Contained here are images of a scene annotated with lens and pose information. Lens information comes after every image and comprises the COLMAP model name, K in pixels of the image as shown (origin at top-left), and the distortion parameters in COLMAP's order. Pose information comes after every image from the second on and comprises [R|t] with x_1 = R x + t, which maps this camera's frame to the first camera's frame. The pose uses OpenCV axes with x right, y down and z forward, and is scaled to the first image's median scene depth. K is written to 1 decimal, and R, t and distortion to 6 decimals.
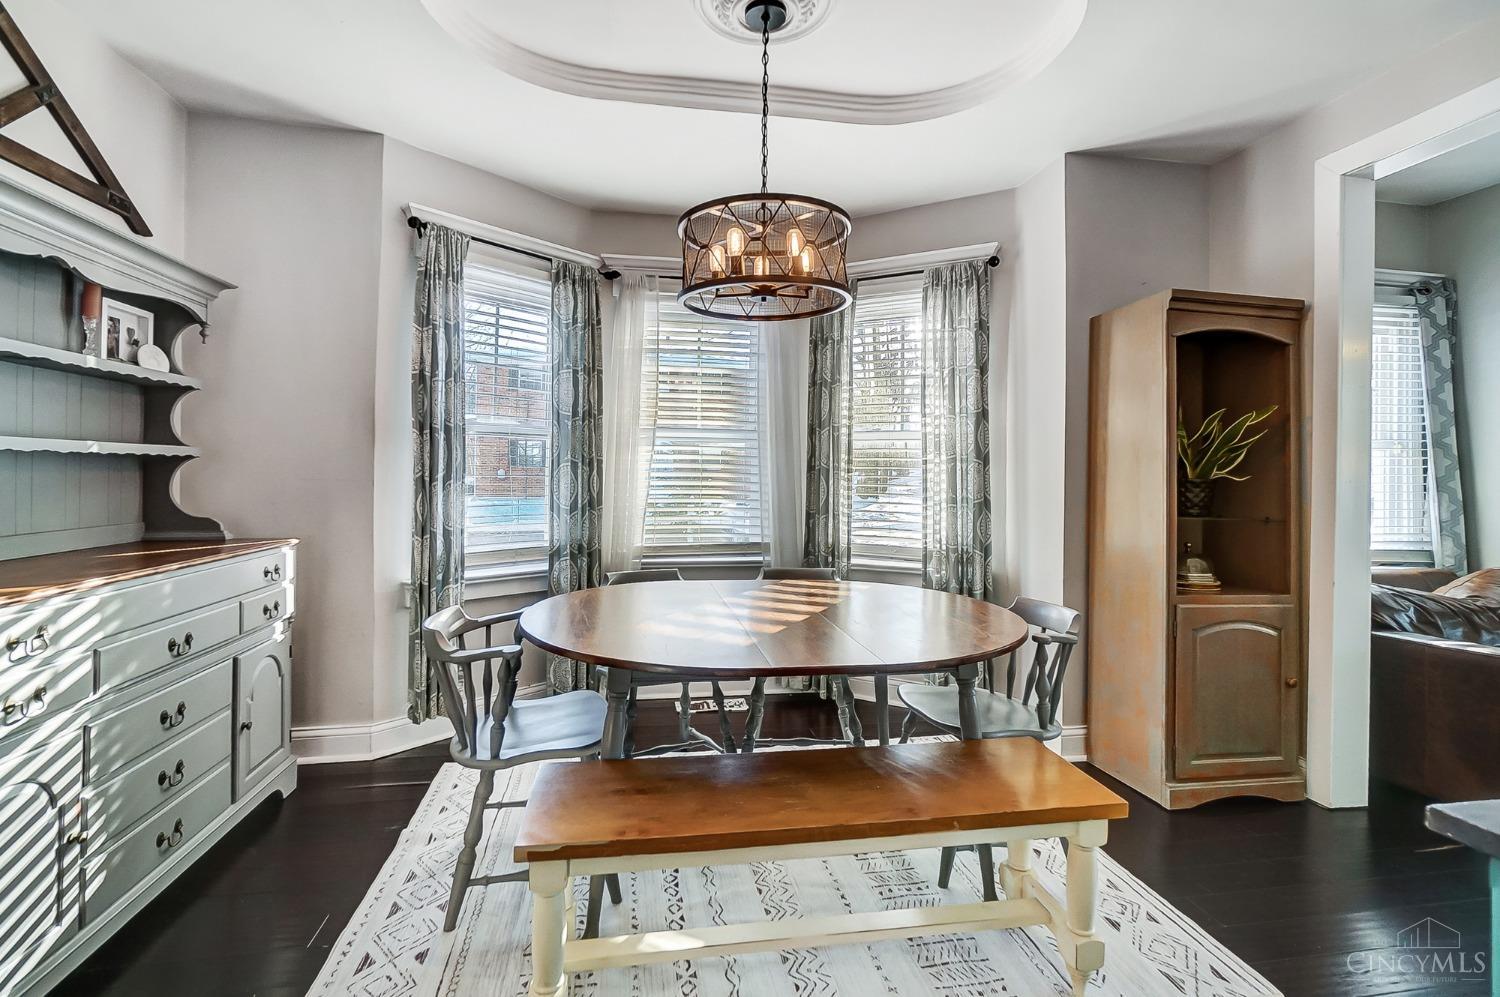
lens RADIAL K [[663.8, 0, 735.9], [0, 663.8, 479.3], [0, 0, 1]] dist [-0.004734, 0.000432]
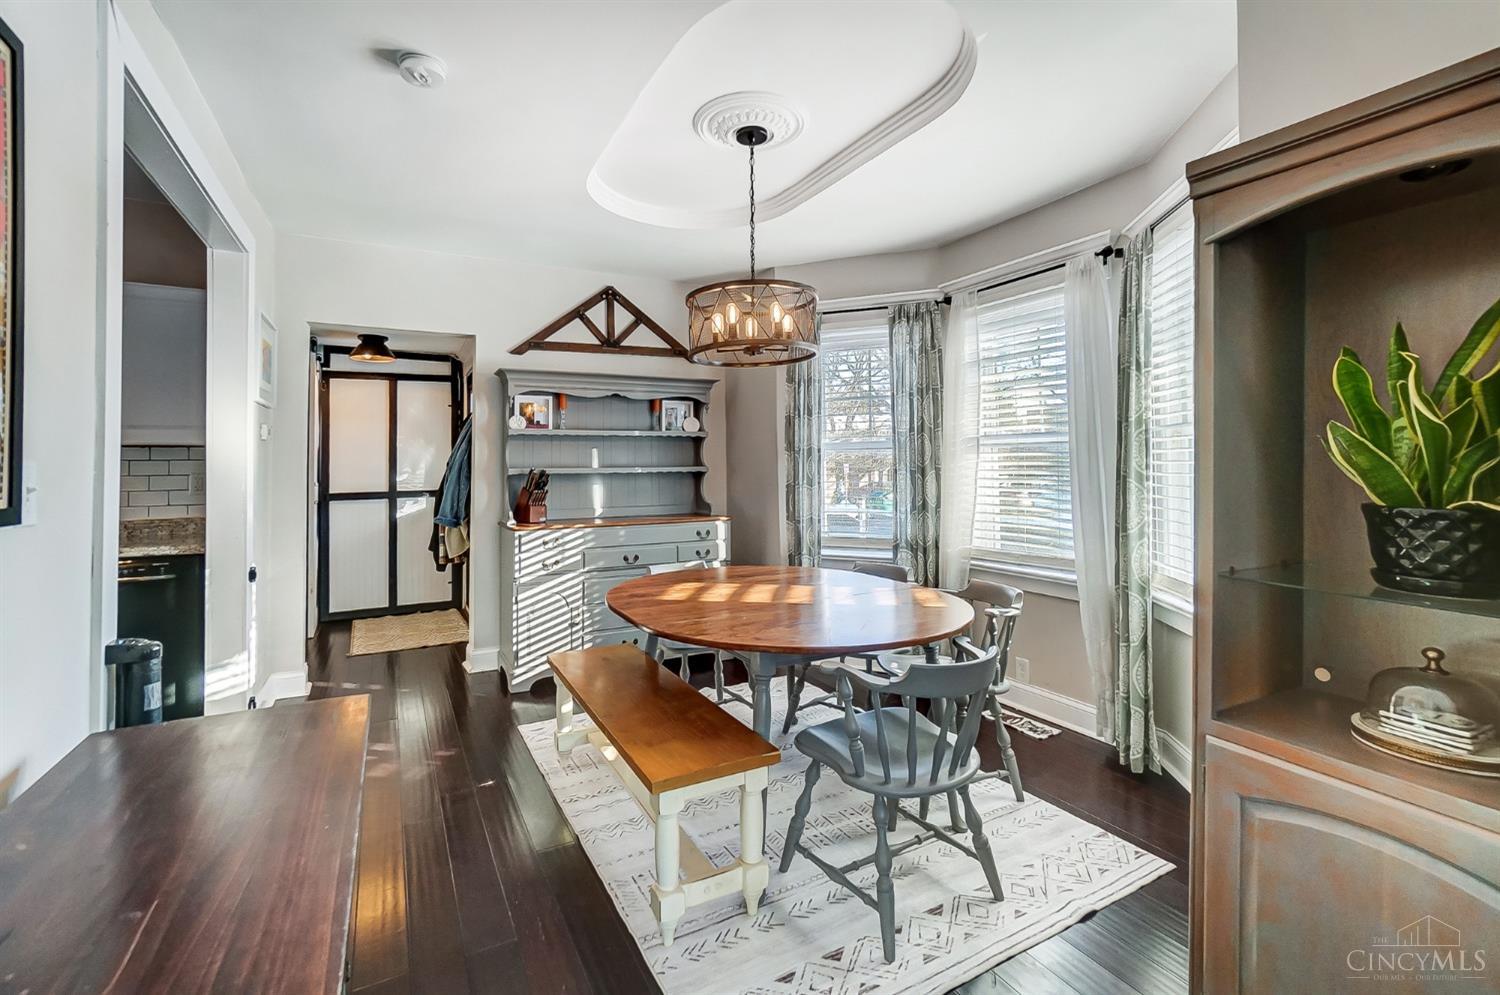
lens RADIAL K [[663.8, 0, 735.9], [0, 663.8, 478.3], [0, 0, 1]] dist [-0.004734, 0.000432]
pose [[0.337753, -0.003645, -0.941228, 1.271393], [-0.001213, 0.999990, -0.004308, -0.014733], [0.941234, 0.002597, 0.337745, 0.523947]]
